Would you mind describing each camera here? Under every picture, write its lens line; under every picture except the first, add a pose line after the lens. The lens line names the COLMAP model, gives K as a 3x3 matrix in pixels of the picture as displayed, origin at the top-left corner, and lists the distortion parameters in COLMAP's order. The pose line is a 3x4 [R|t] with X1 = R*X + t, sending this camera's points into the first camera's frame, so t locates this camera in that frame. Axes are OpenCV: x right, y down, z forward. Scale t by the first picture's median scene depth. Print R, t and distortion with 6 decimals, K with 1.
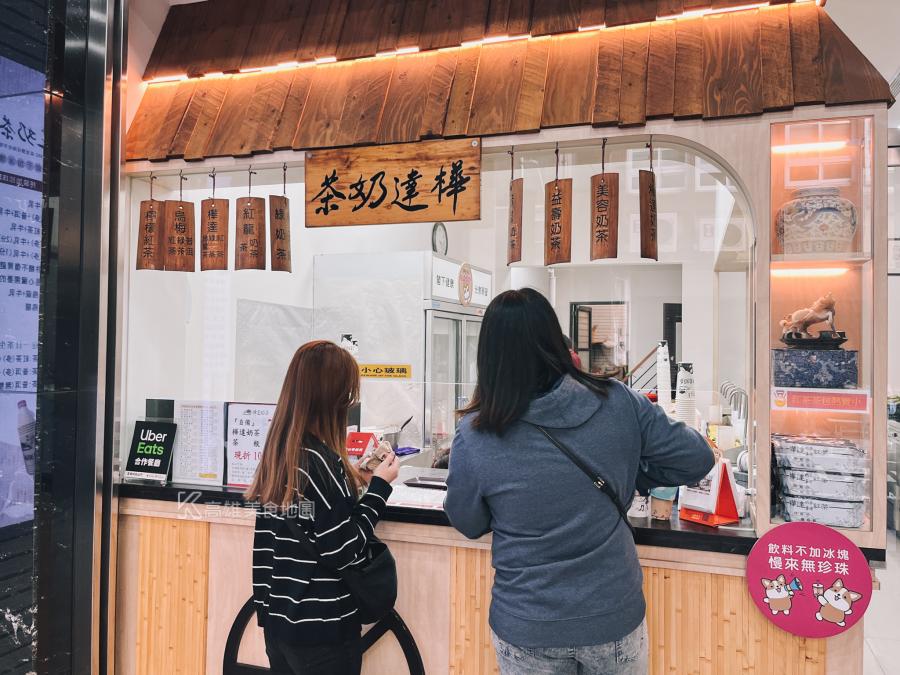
lens RADIAL K [[700.8, 0, 451.4], [0, 700.8, 331.2], [0, 0, 1]] dist [-0.002377, -0.011144]
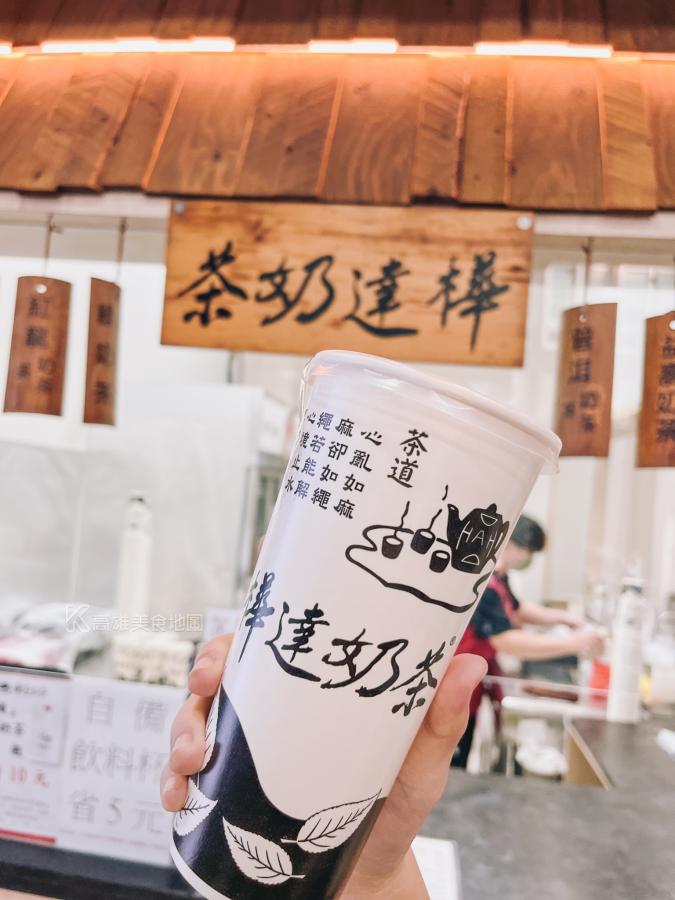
lens RADIAL K [[700.8, 0, 335.2], [0, 700.8, 454.6], [0, 0, 1]] dist [-0.002377, -0.011144]
pose [[0.978254, 0.077059, 0.192562, -0.179707], [-0.074483, 0.997010, -0.020595, -0.070471], [-0.193573, 0.005804, 0.981069, 0.488306]]
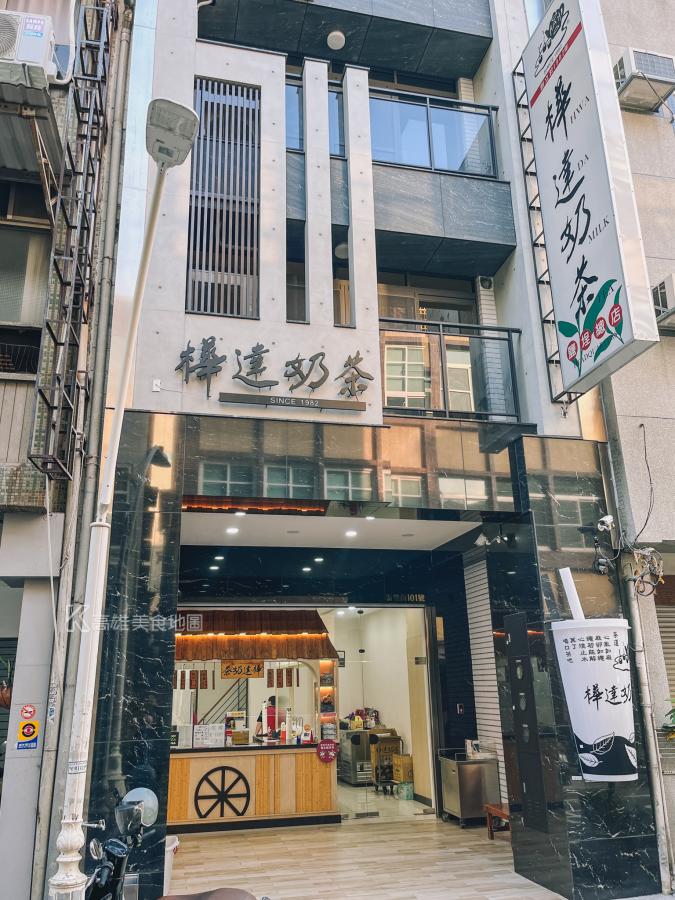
lens RADIAL K [[700.8, 0, 333.5], [0, 700.8, 450.4], [0, 0, 1]] dist [-0.002377, -0.011144]
pose [[0.852539, 0.137515, 0.504249, -1.993723], [0.018976, 0.955988, -0.292792, -0.219550], [-0.522320, 0.259185, 0.812407, -3.211066]]
